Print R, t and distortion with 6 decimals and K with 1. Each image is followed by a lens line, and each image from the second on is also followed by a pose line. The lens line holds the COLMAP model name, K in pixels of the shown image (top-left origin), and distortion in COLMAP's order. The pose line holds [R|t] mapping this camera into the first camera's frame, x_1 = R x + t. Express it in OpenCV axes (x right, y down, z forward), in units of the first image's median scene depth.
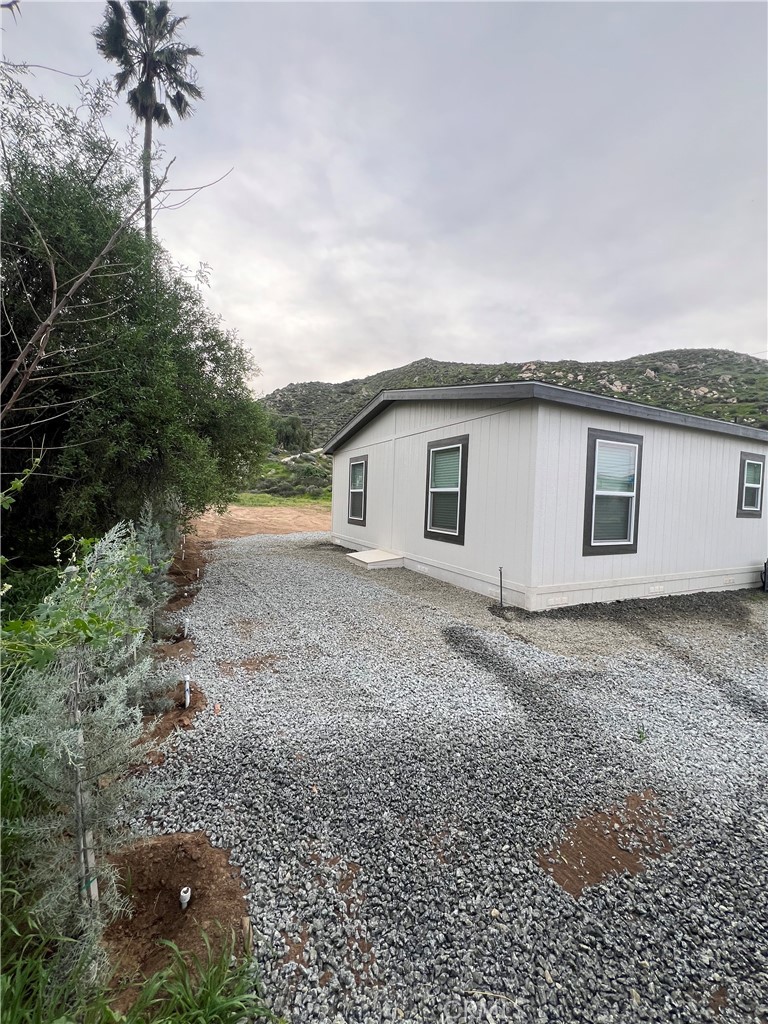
lens RADIAL K [[409.4, 0, 384.0], [0, 409.4, 512.0], [0, 0, 1]] dist [0.000128, -0.000111]
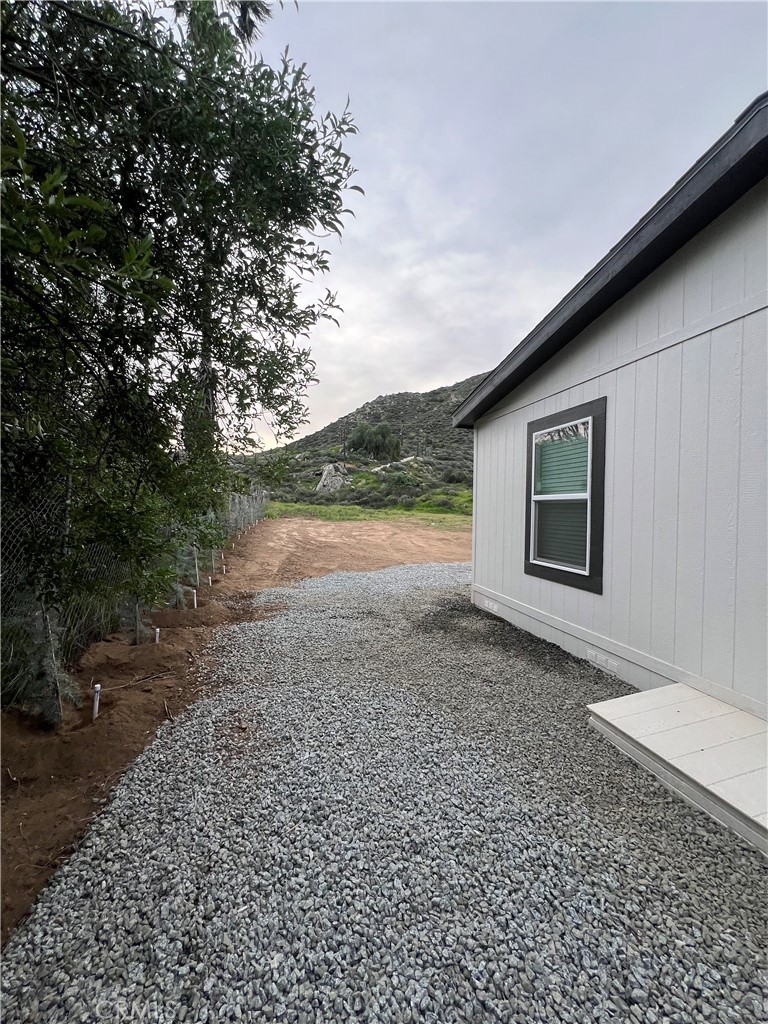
lens RADIAL K [[409.4, 0, 384.0], [0, 409.4, 512.0], [0, 0, 1]] dist [0.000128, -0.000111]
pose [[0.976658, -0.016471, -0.214168, -0.389360], [0.011353, 0.999620, -0.025102, -0.080826], [0.214500, 0.022085, 0.976474, 1.519176]]
